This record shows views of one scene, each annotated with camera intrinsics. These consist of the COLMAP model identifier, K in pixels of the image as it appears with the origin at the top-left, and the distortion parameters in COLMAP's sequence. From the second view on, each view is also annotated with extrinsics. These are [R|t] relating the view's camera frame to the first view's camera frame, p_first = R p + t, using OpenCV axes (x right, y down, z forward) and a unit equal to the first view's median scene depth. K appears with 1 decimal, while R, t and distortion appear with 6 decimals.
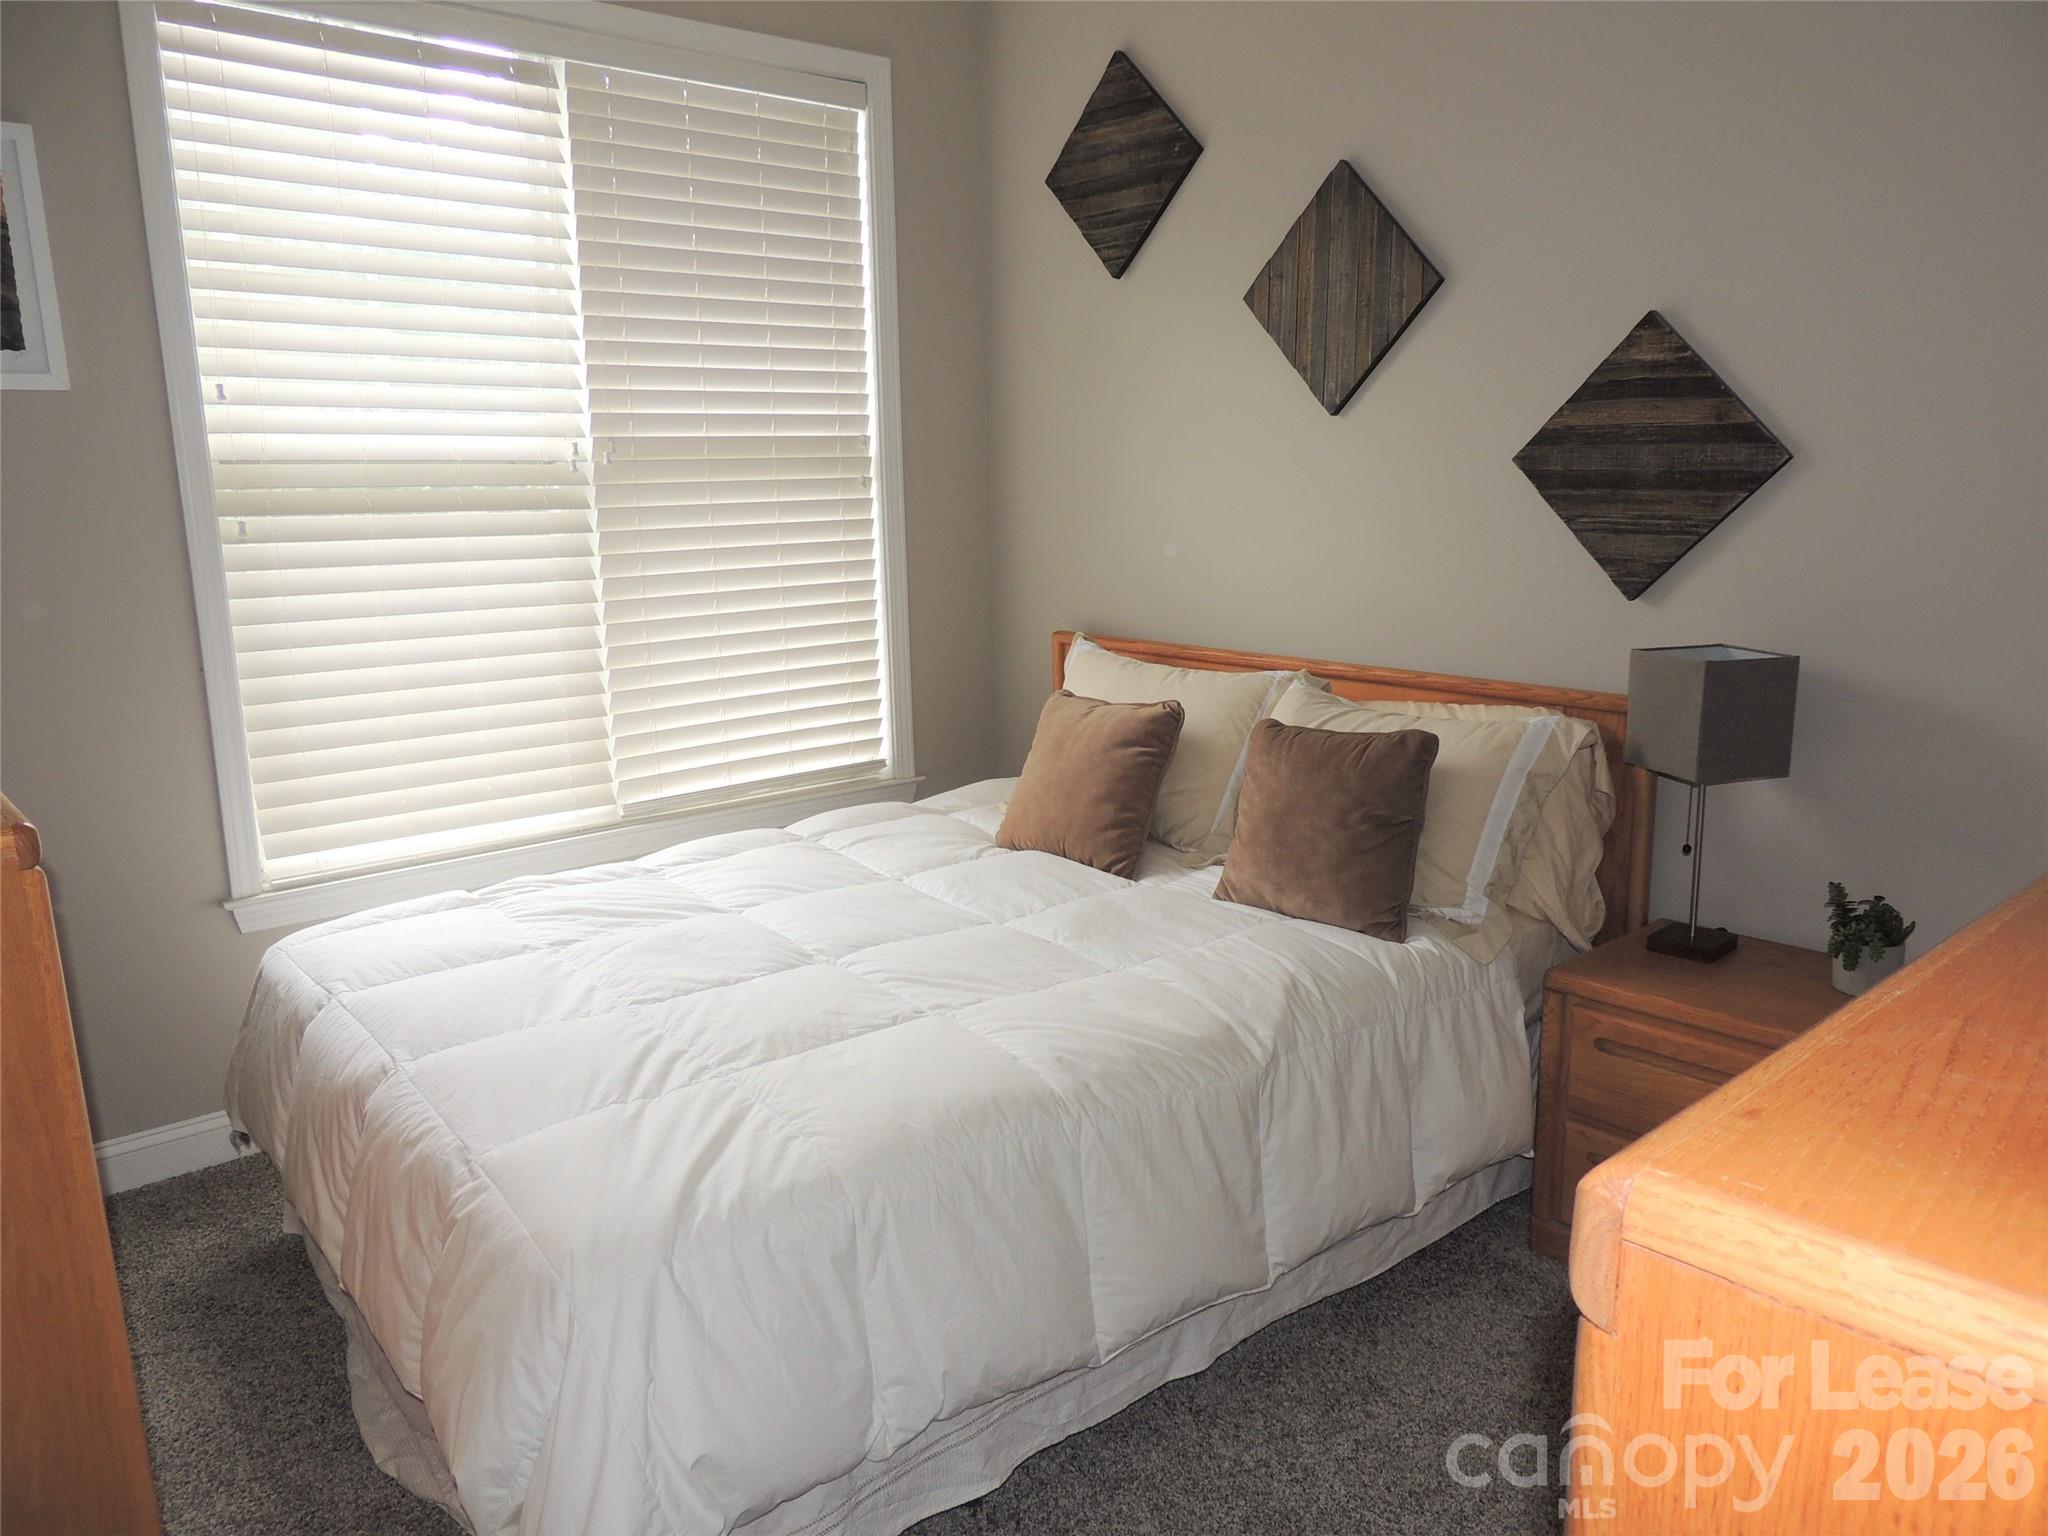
lens RADIAL K [[1464.3, 0, 1034.9], [0, 1464.3, 769.6], [0, 0, 1]] dist [-0.019049, -0.005253]
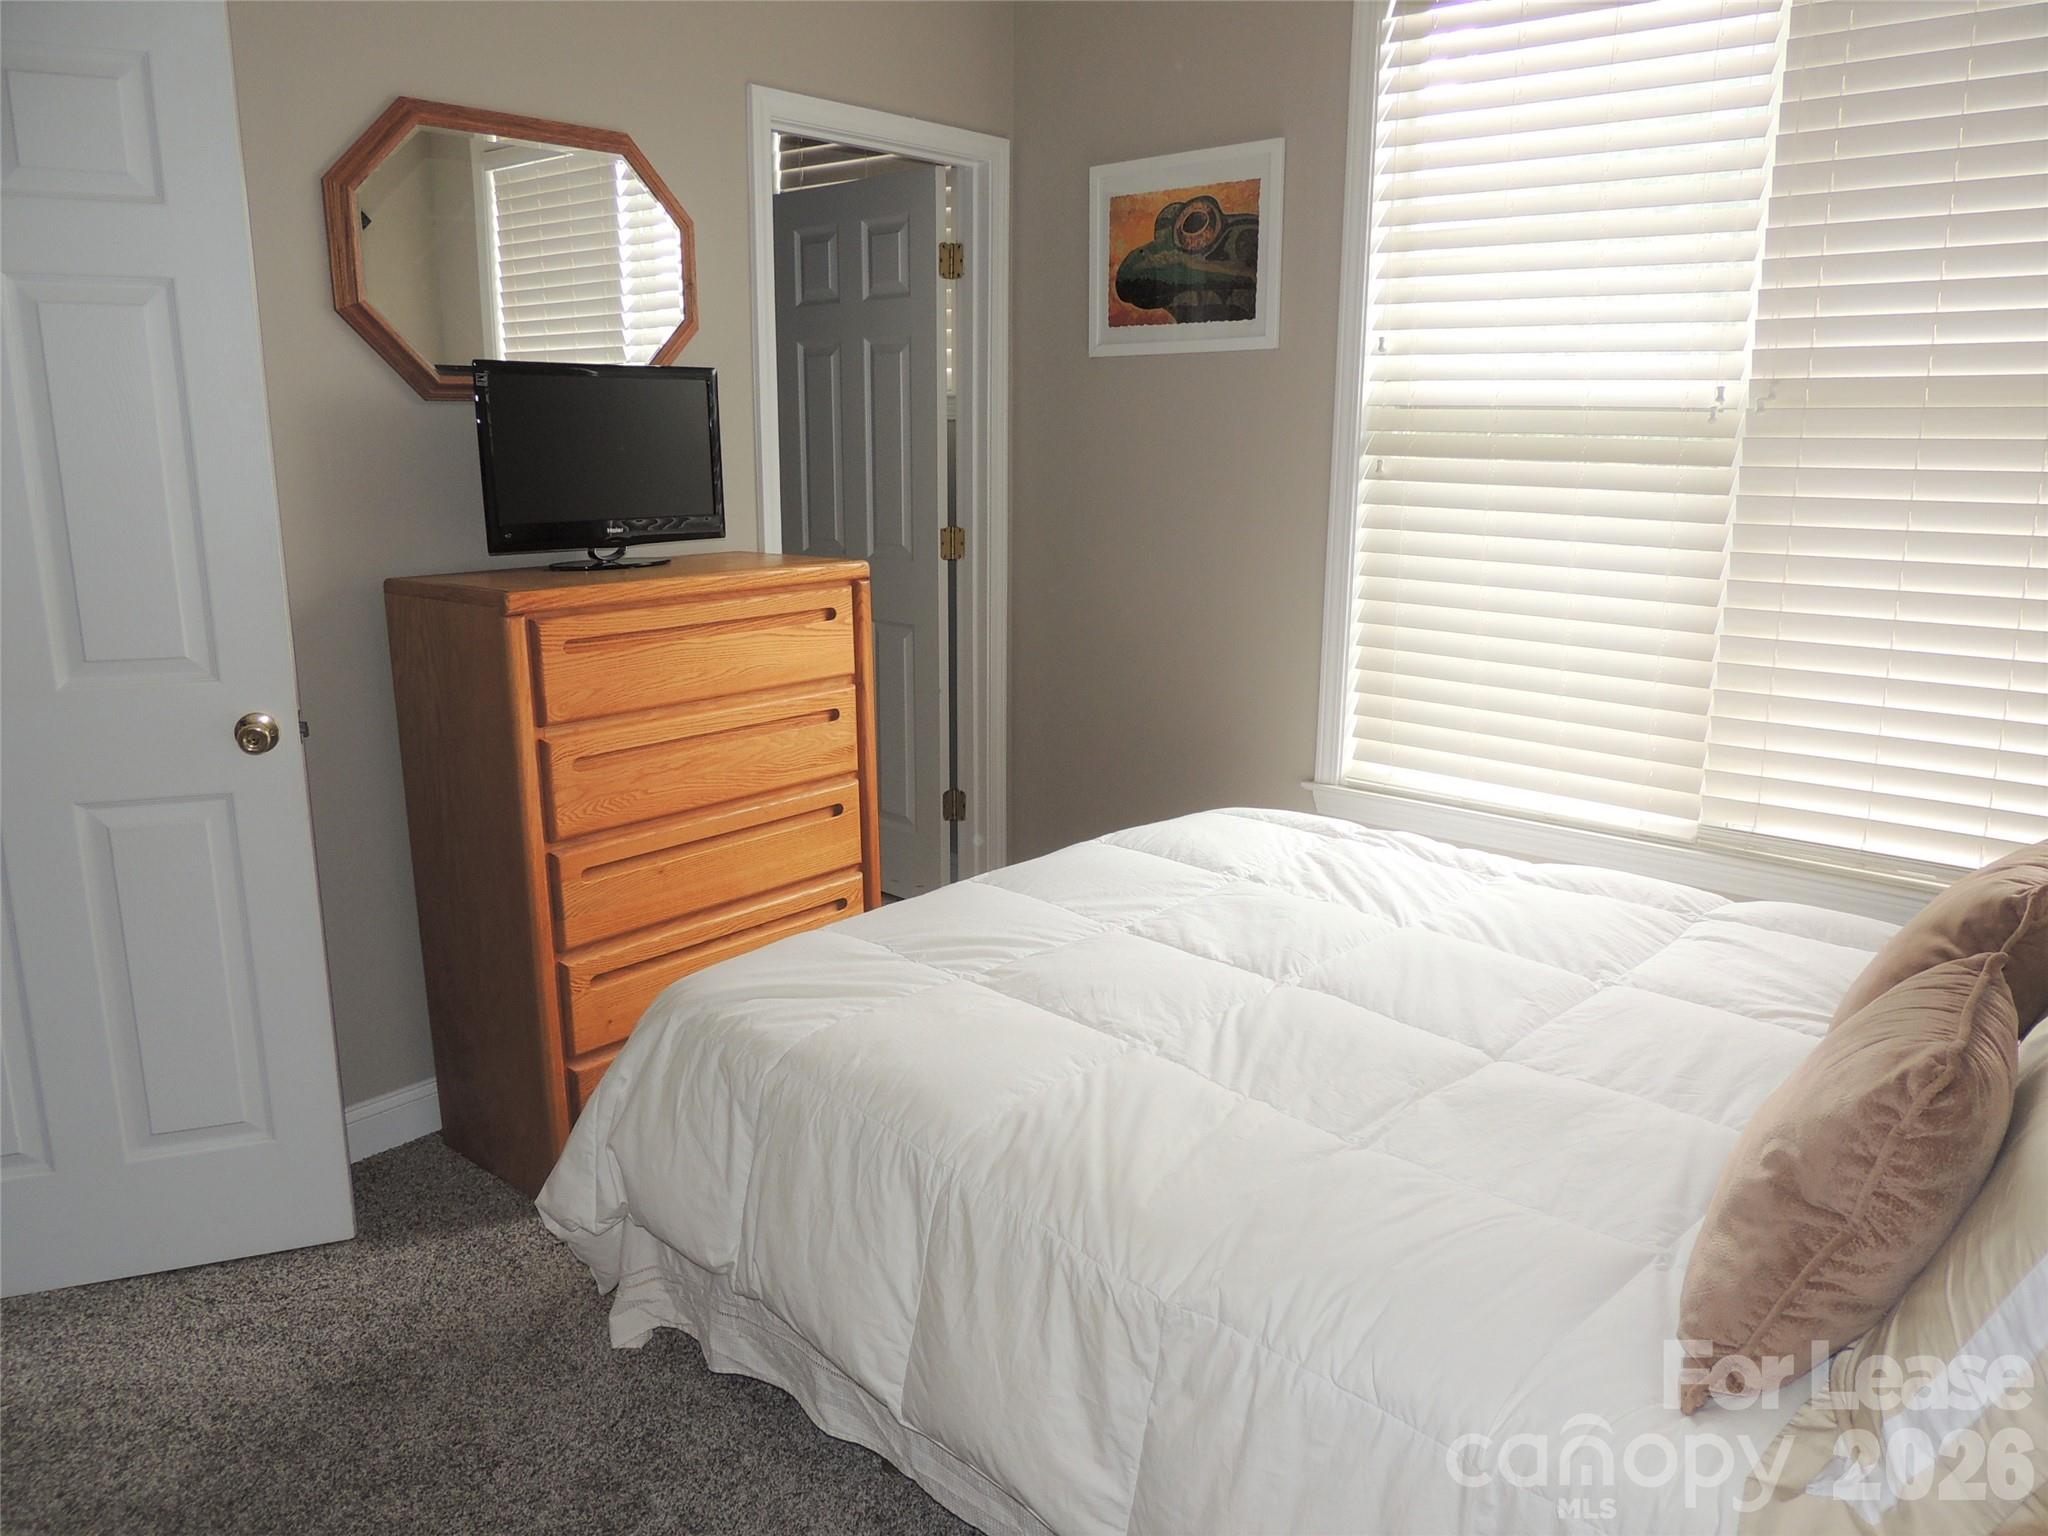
lens RADIAL K [[1464.3, 0, 1032.7], [0, 1464.3, 766.2], [0, 0, 1]] dist [-0.019049, -0.005253]
pose [[0.118245, 0.237821, -0.964085, 0.573917], [-0.203081, 0.956166, 0.210960, -0.129681], [0.971996, 0.170842, 0.161359, 0.602793]]
